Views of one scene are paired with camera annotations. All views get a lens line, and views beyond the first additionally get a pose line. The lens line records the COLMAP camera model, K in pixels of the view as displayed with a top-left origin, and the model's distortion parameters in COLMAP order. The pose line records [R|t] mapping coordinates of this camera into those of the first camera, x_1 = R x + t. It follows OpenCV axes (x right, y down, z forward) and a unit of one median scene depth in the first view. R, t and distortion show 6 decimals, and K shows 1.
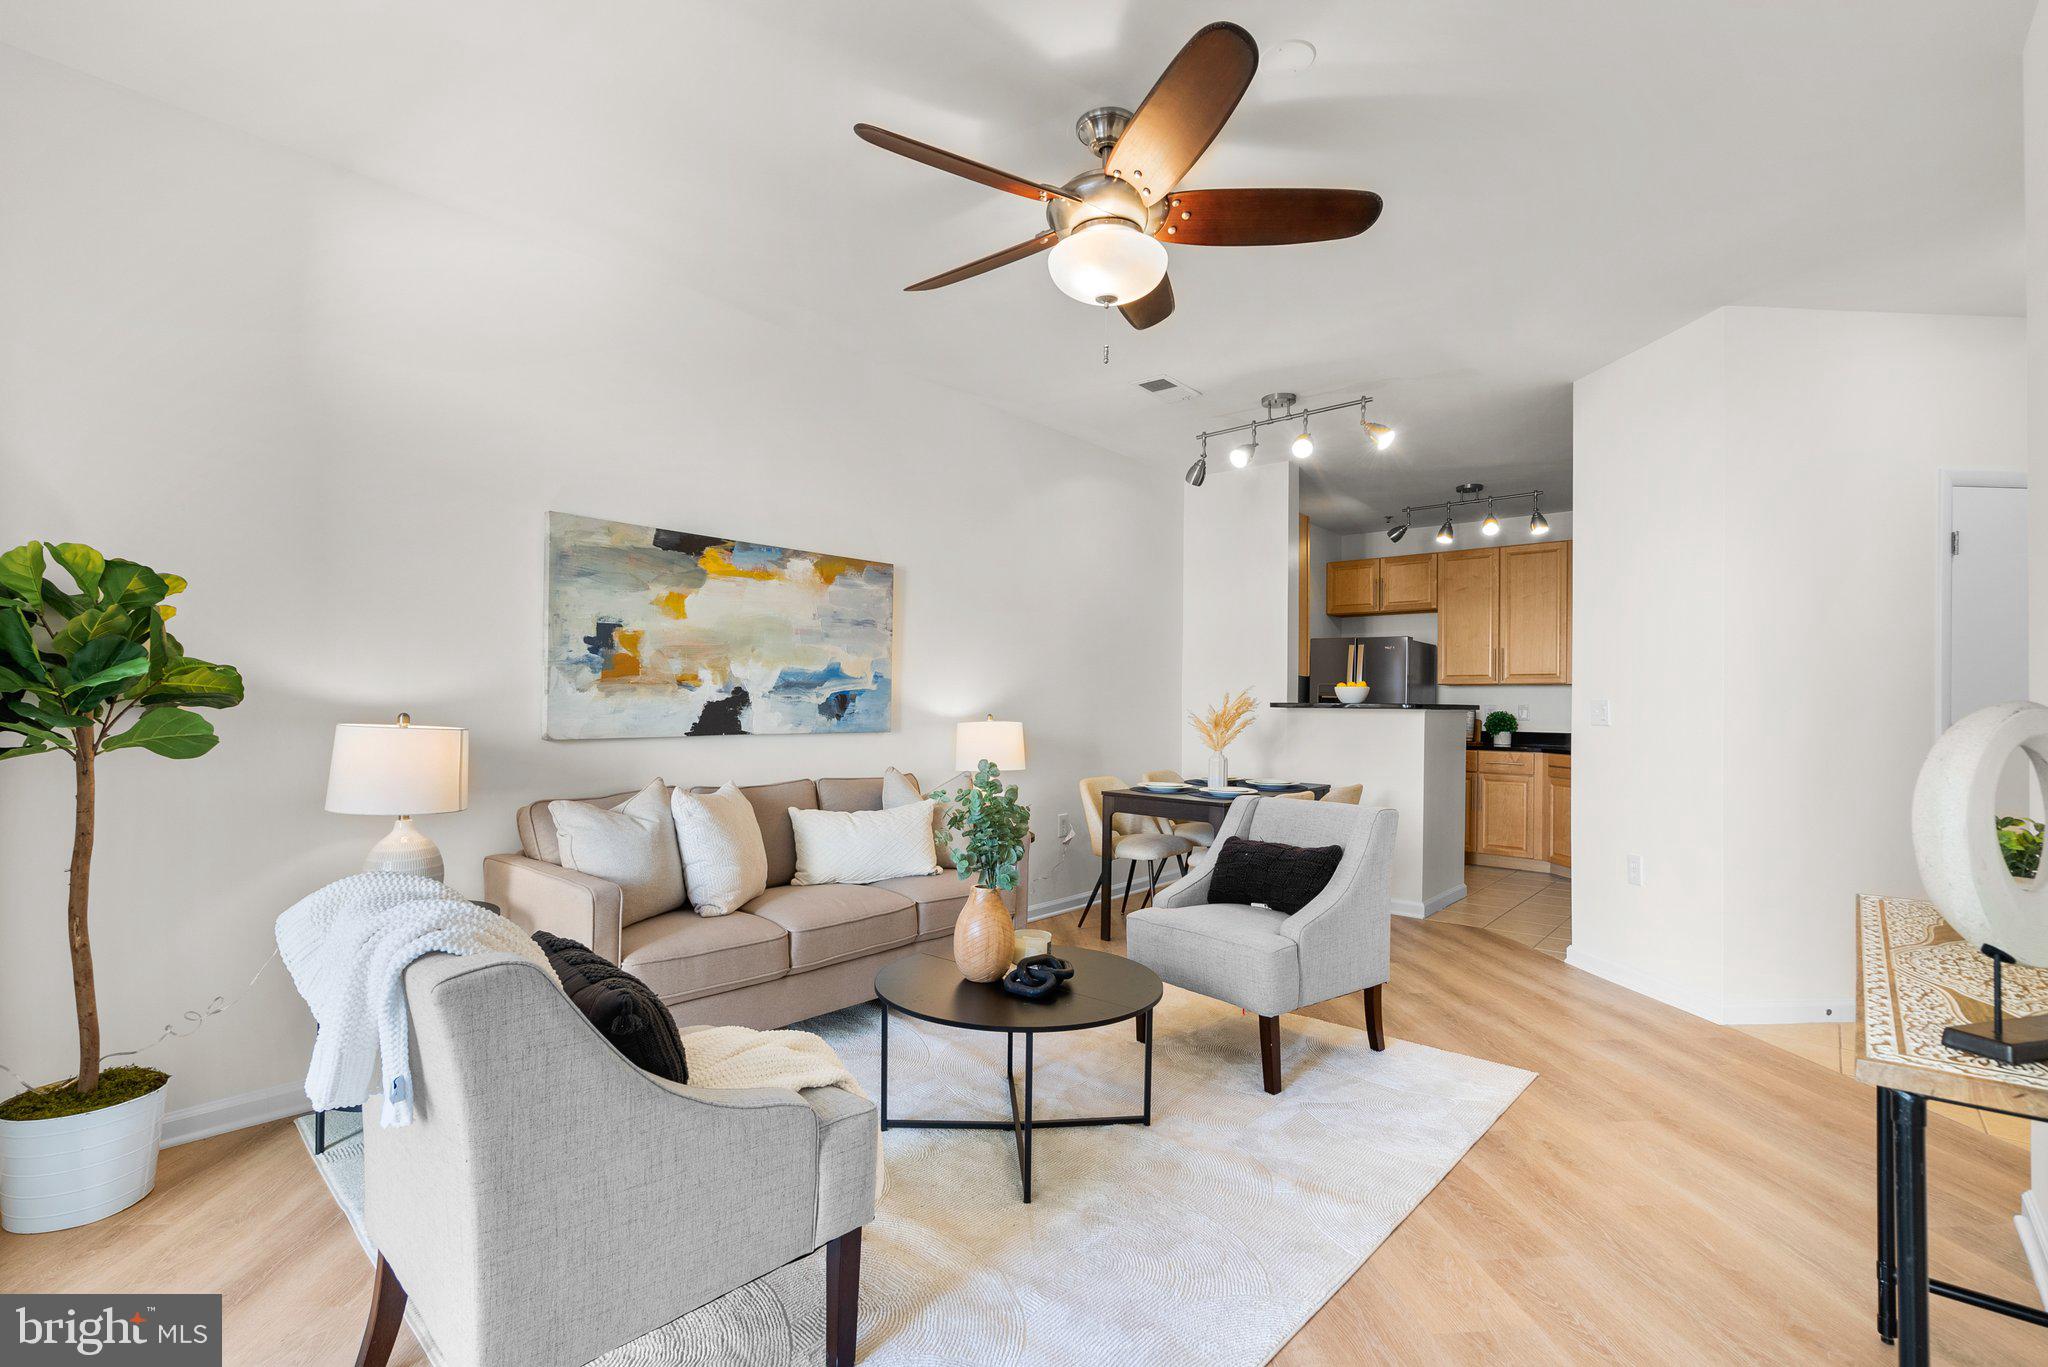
lens RADIAL K [[942.9, 0, 1004.2], [0, 942.9, 693.5], [0, 0, 1]] dist [-0.000661, 0.000294]
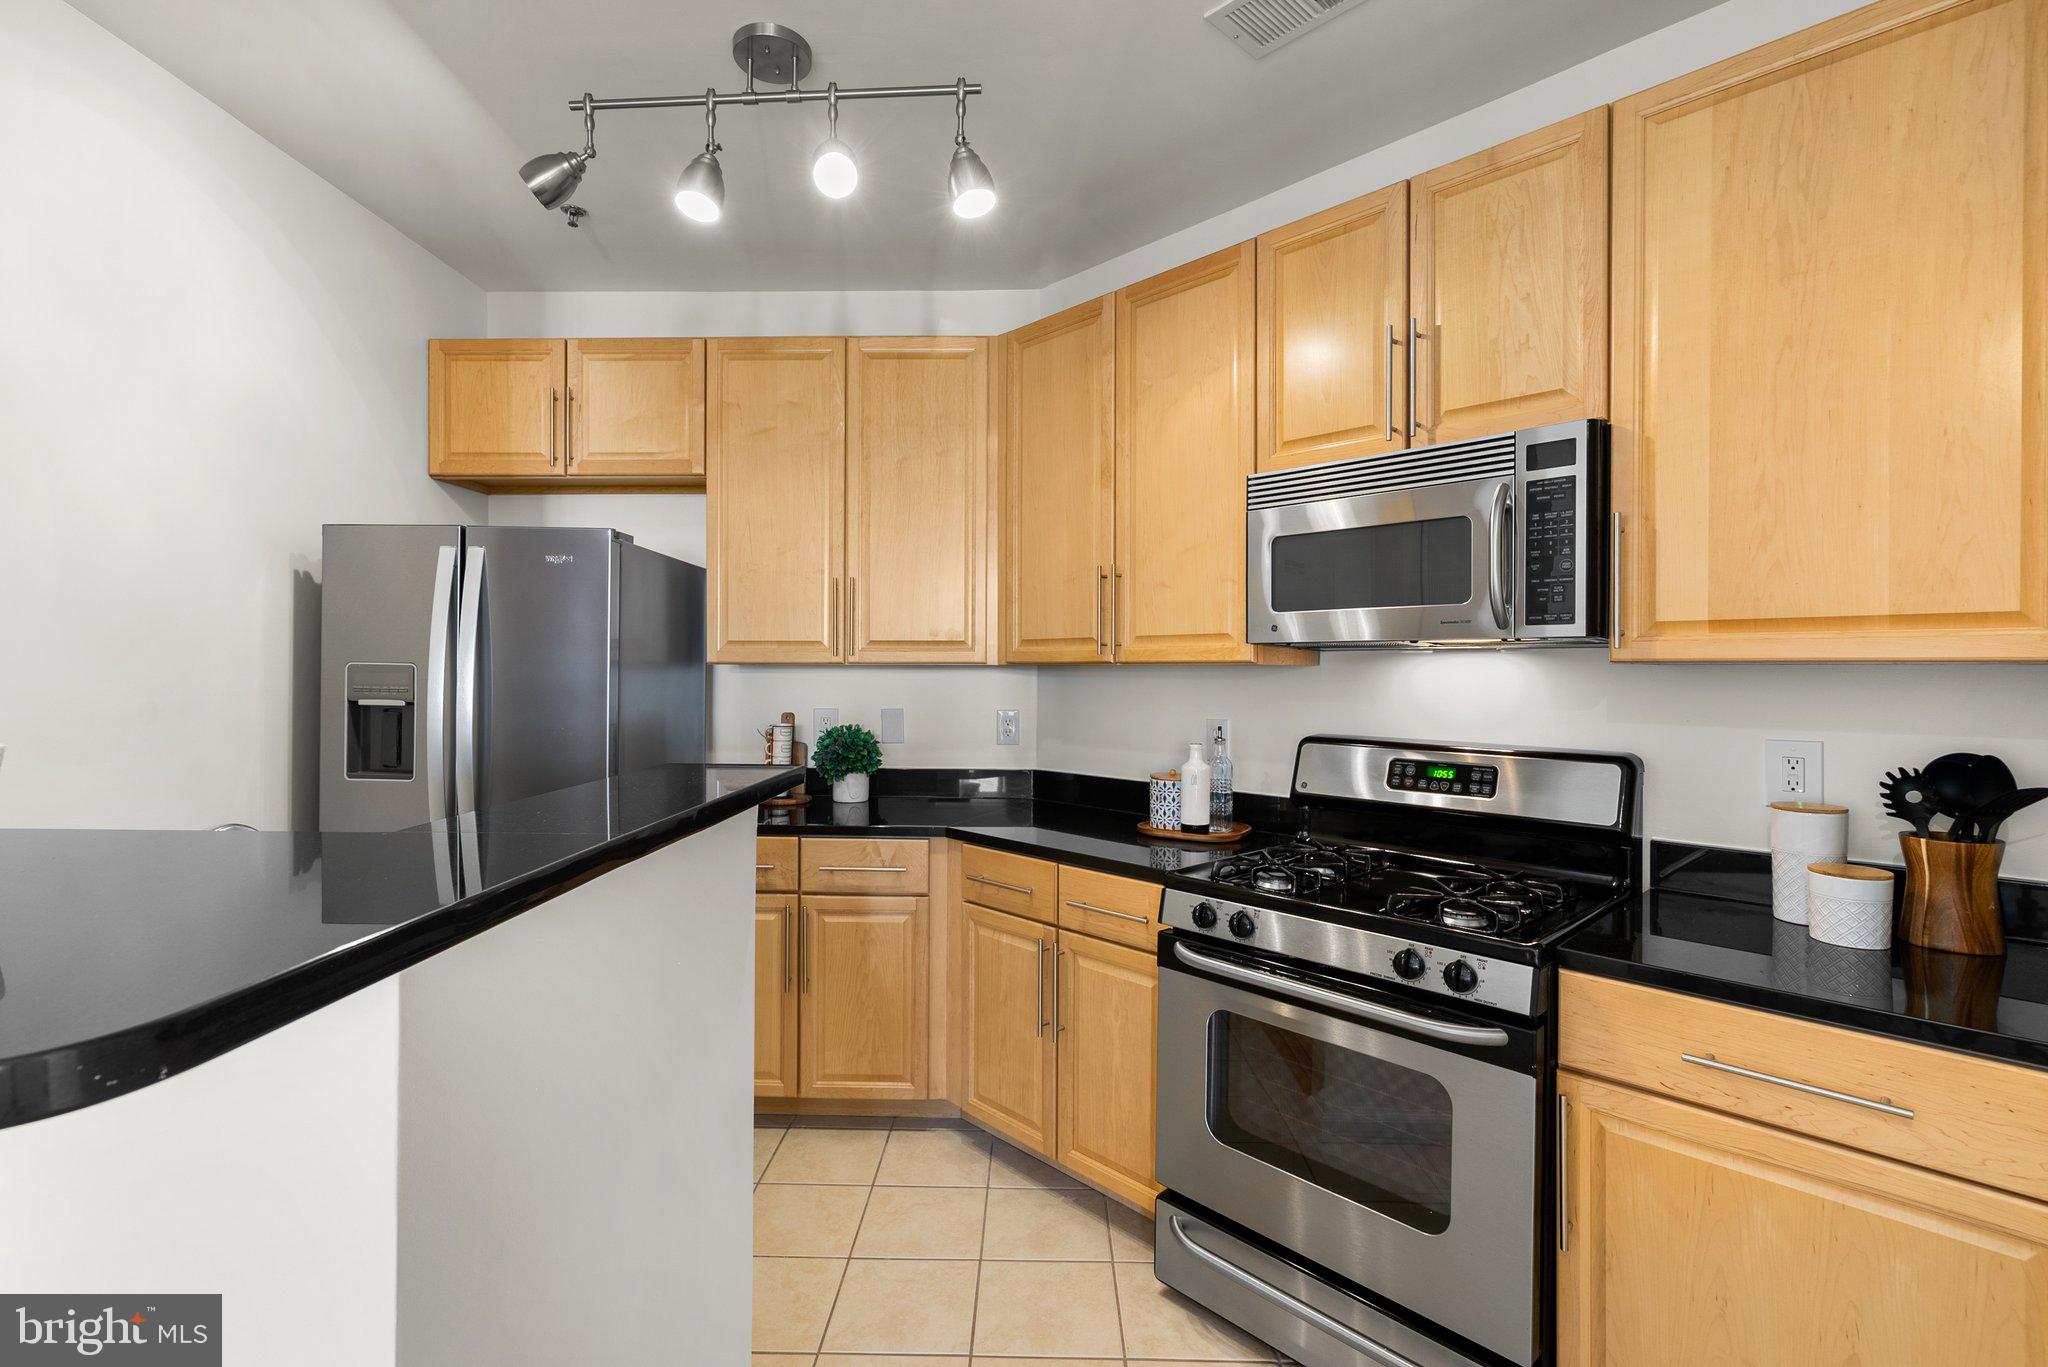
lens RADIAL K [[945.7, 0, 1023.3], [0, 945.7, 671.3], [0, 0, 1]] dist [0.000238, 0.001845]
pose [[0.765822, -0.011924, 0.642942, 0.352685], [0.000028, 0.999829, 0.018509, -0.016210], [-0.643052, -0.014157, 0.765691, 0.702139]]
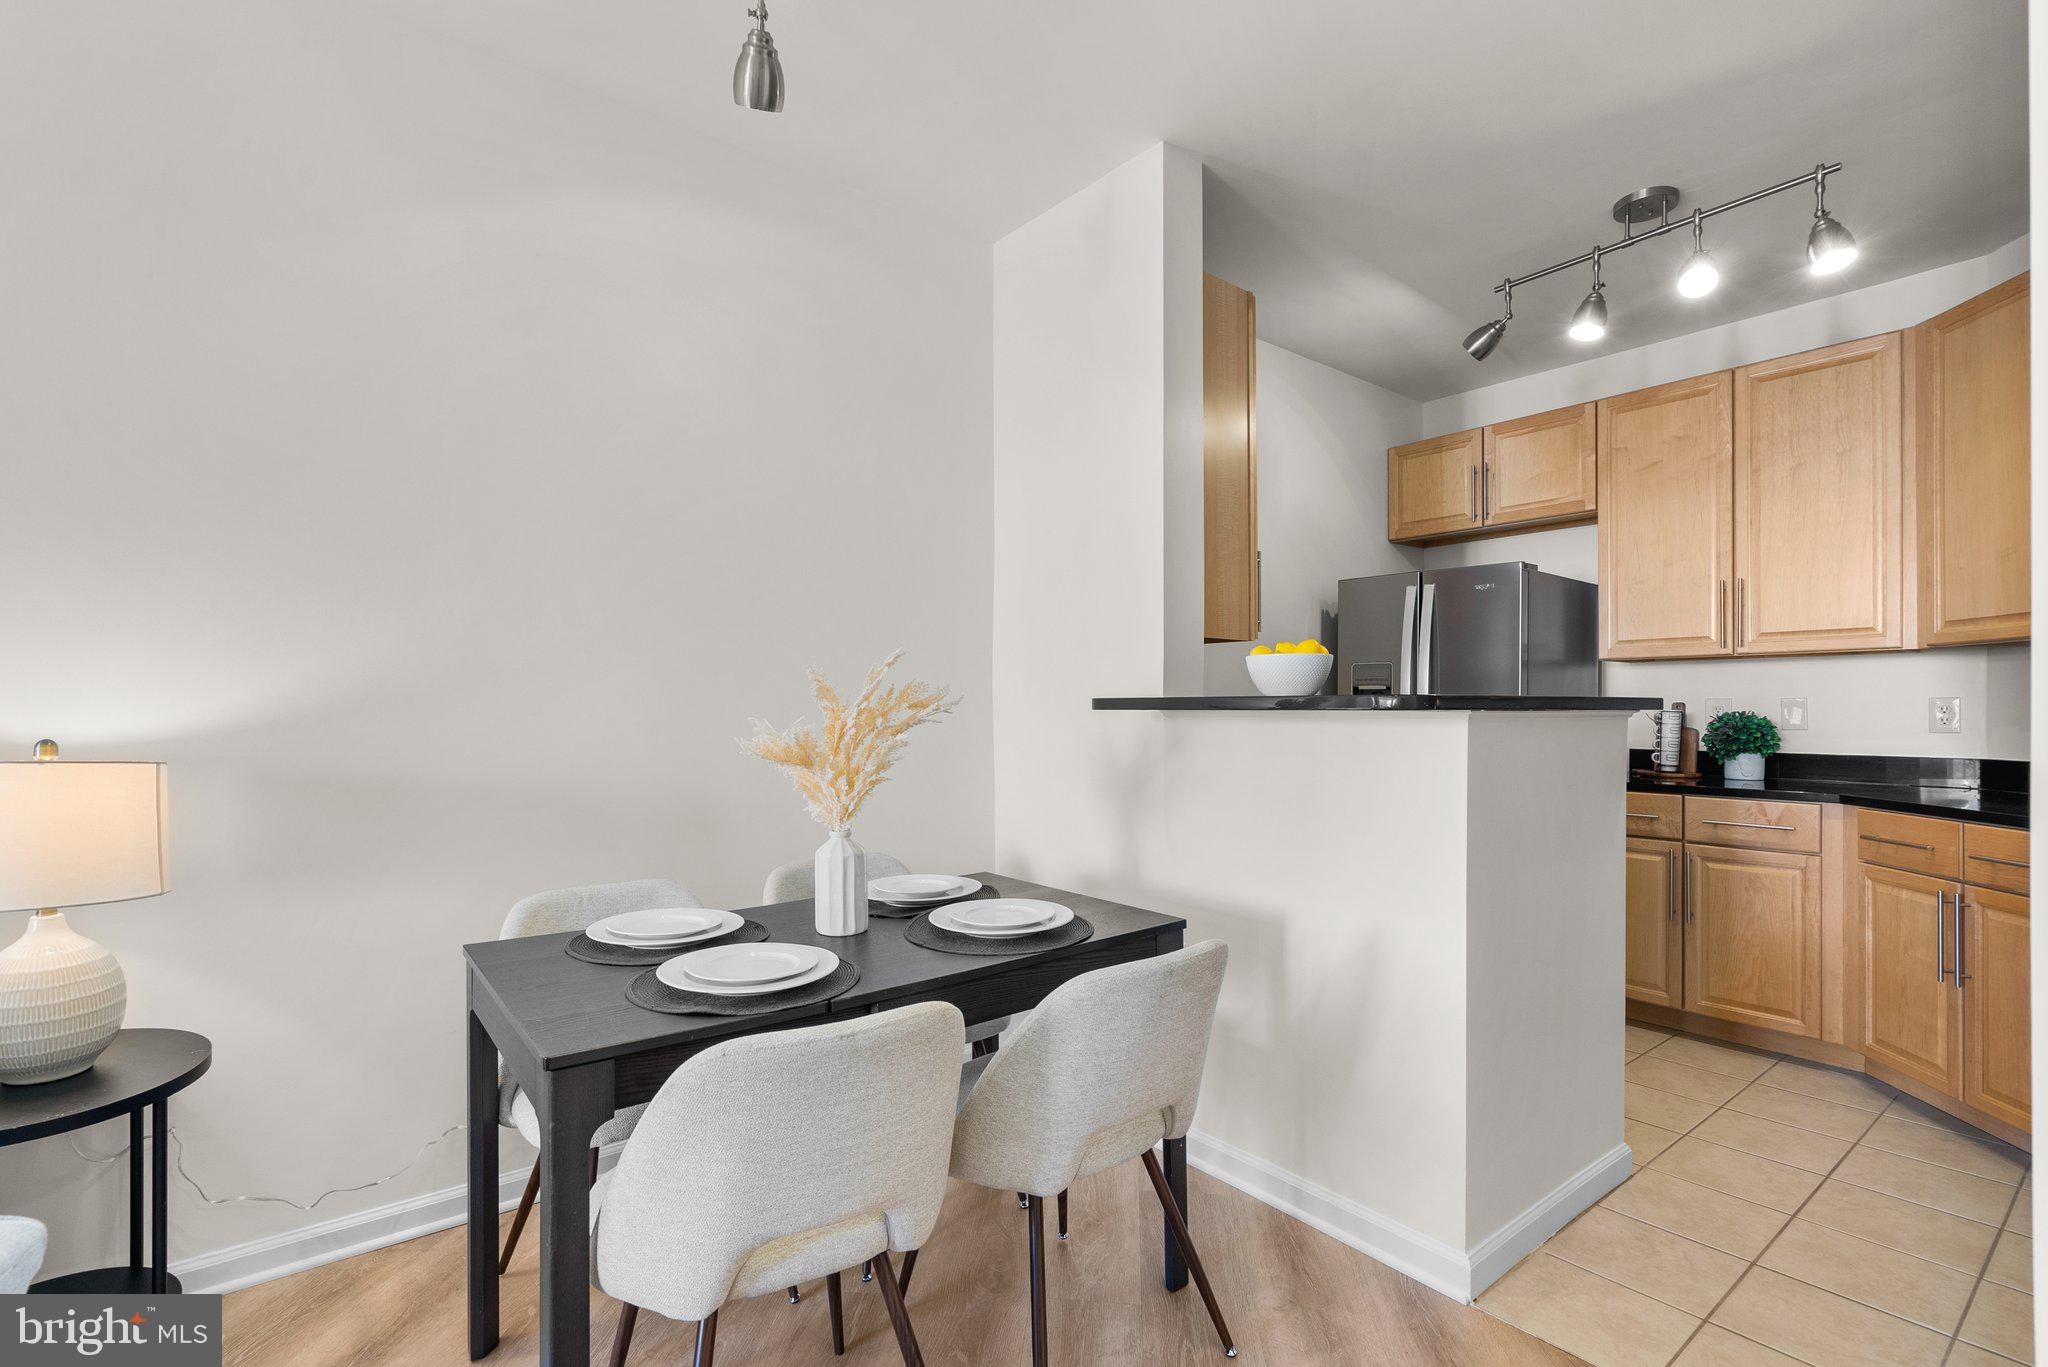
lens RADIAL K [[952.6, 0, 997.7], [0, 952.6, 707.0], [0, 0, 1]] dist [-0.002998, -0.000300]
pose [[0.980720, -0.013781, -0.194933, 0.282103], [0.015250, 0.999865, 0.006038, 0.008922], [0.194823, -0.008894, 0.980798, 0.507853]]
